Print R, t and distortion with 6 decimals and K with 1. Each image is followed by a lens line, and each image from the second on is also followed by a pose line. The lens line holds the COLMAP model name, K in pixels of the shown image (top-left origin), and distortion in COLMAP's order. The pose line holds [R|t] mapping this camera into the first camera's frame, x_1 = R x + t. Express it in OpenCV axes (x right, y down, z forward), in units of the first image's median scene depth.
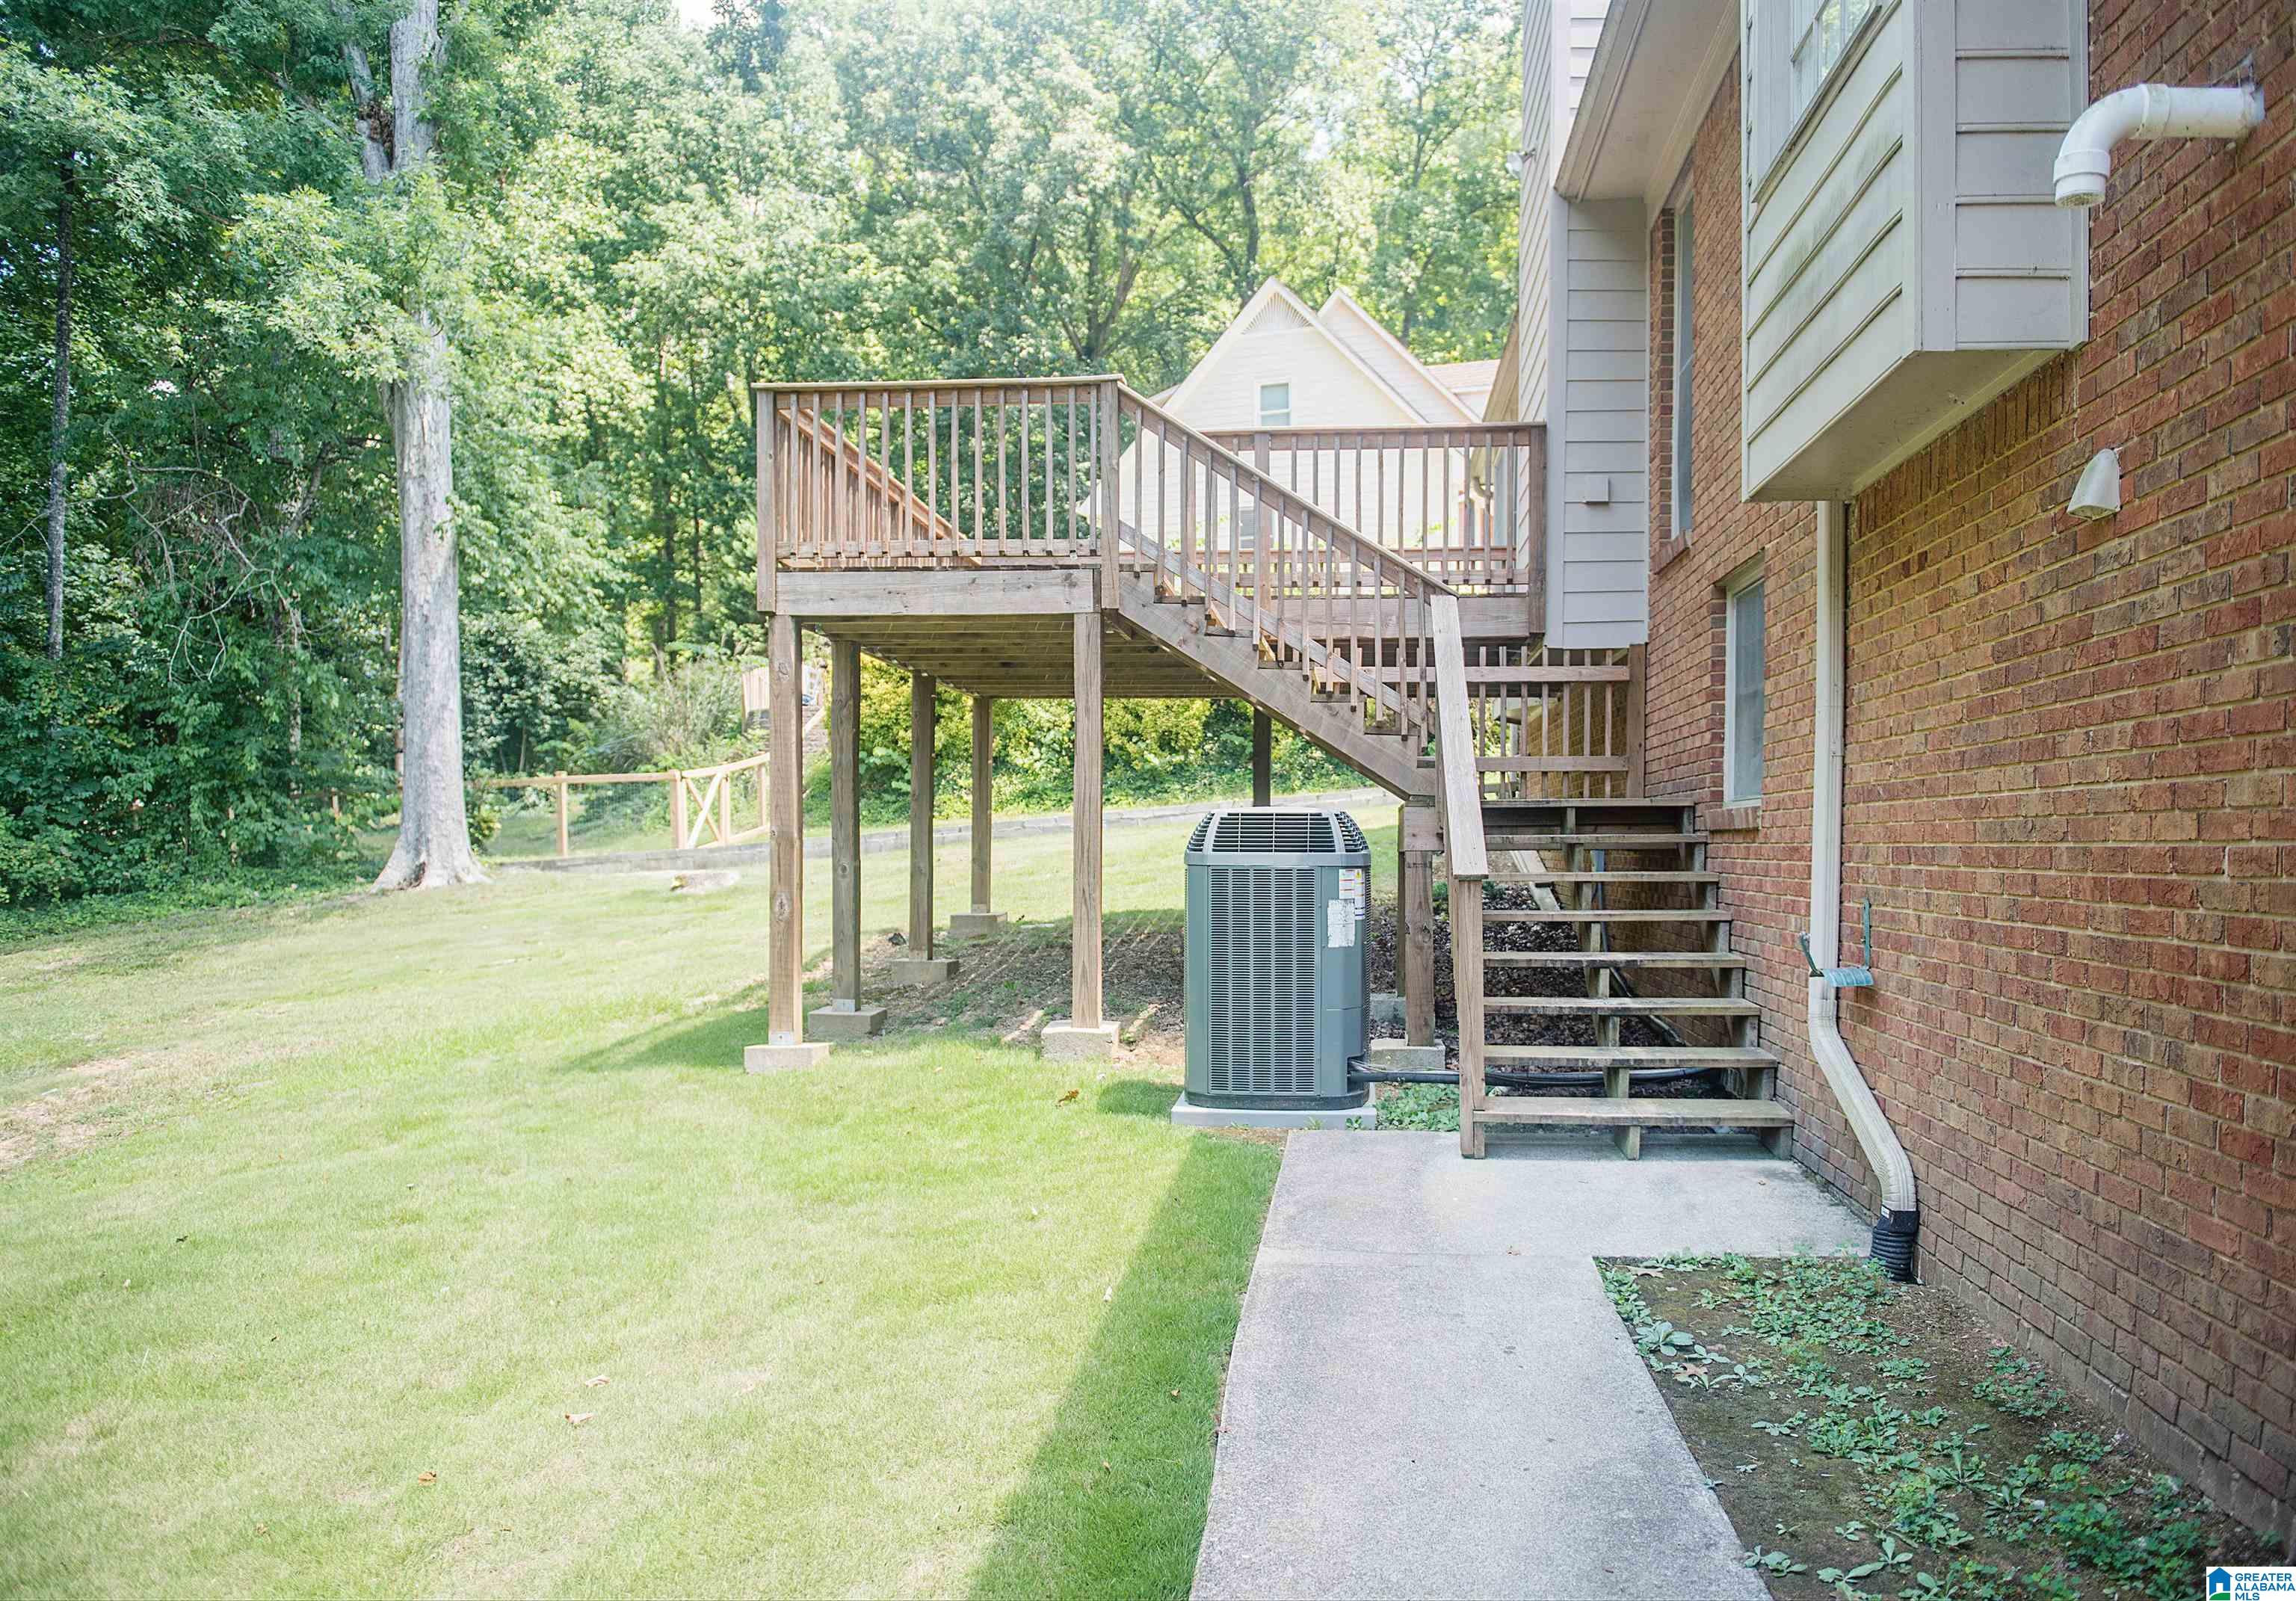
lens RADIAL K [[1752.3, 0, 1141.7], [0, 1752.3, 866.7], [0, 0, 1]] dist [-0.032439, -0.003939]
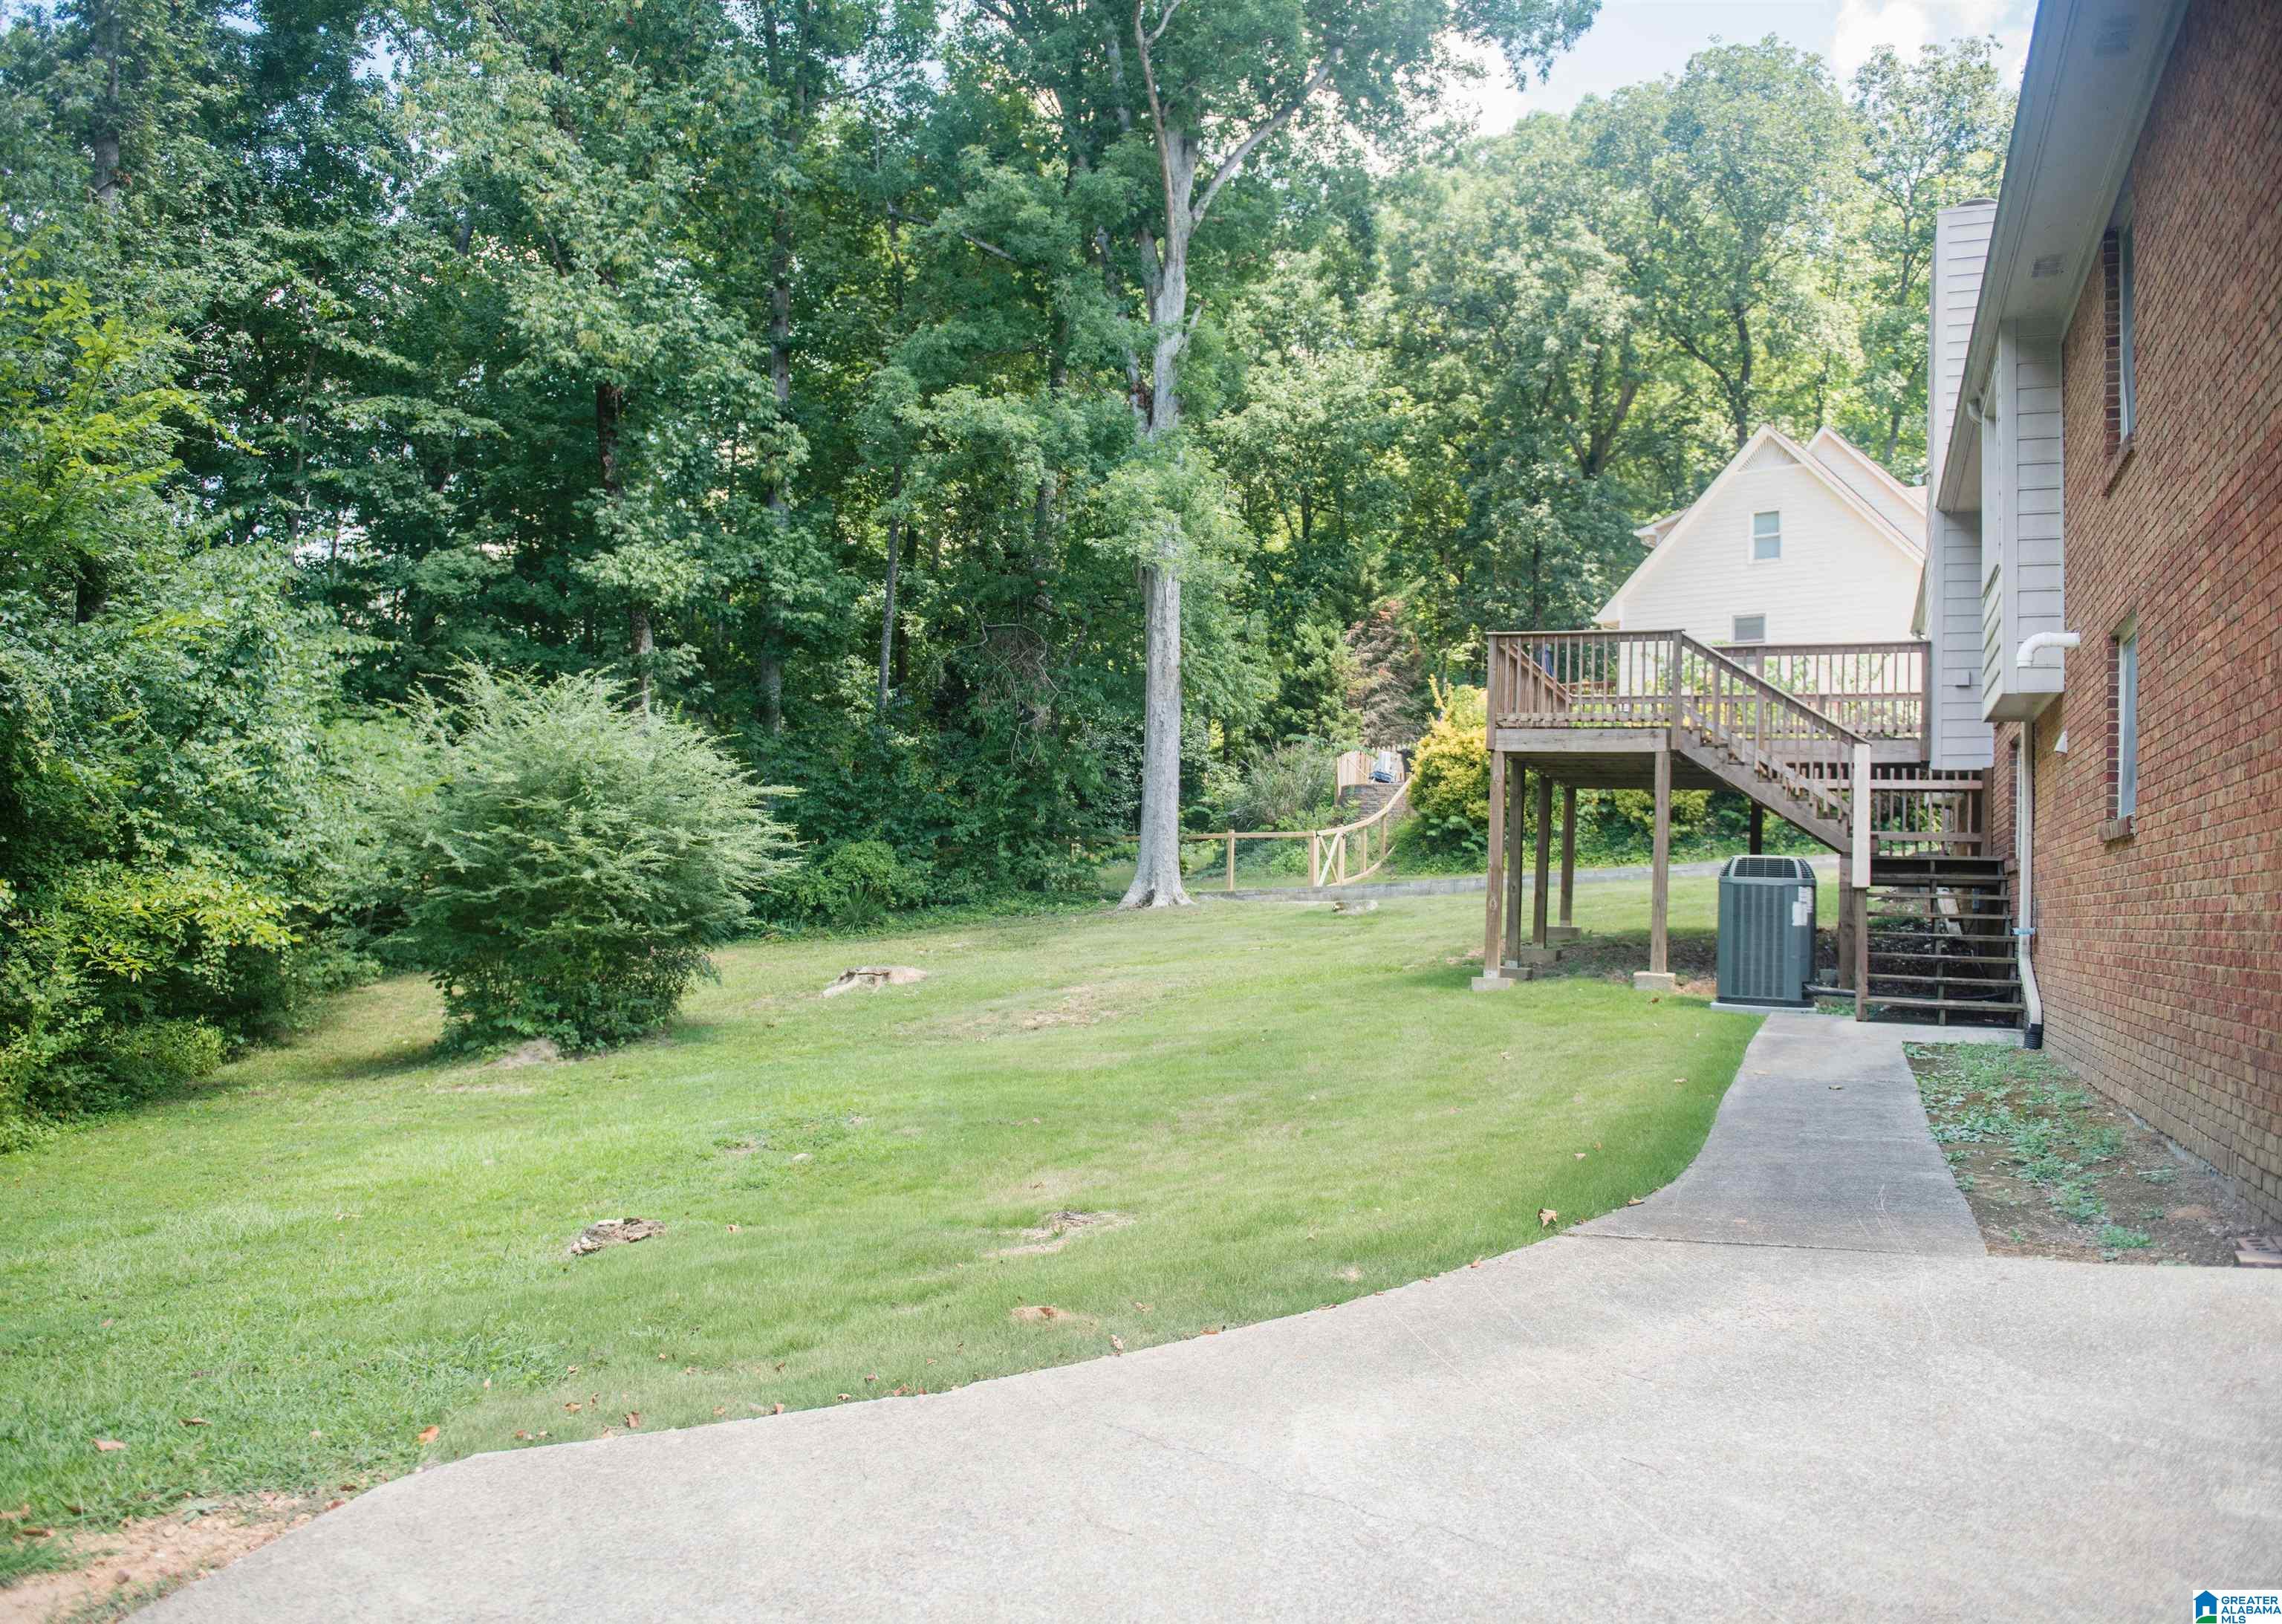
lens RADIAL K [[1715.9, 0, 1169.6], [0, 1715.9, 808.8], [0, 0, 1]] dist [-0.052789, -0.007852]
pose [[0.966415, 0.016026, -0.256487, -0.021669], [-0.033811, 0.997307, -0.065082, 0.016156], [0.254753, 0.071568, 0.964354, -0.272307]]
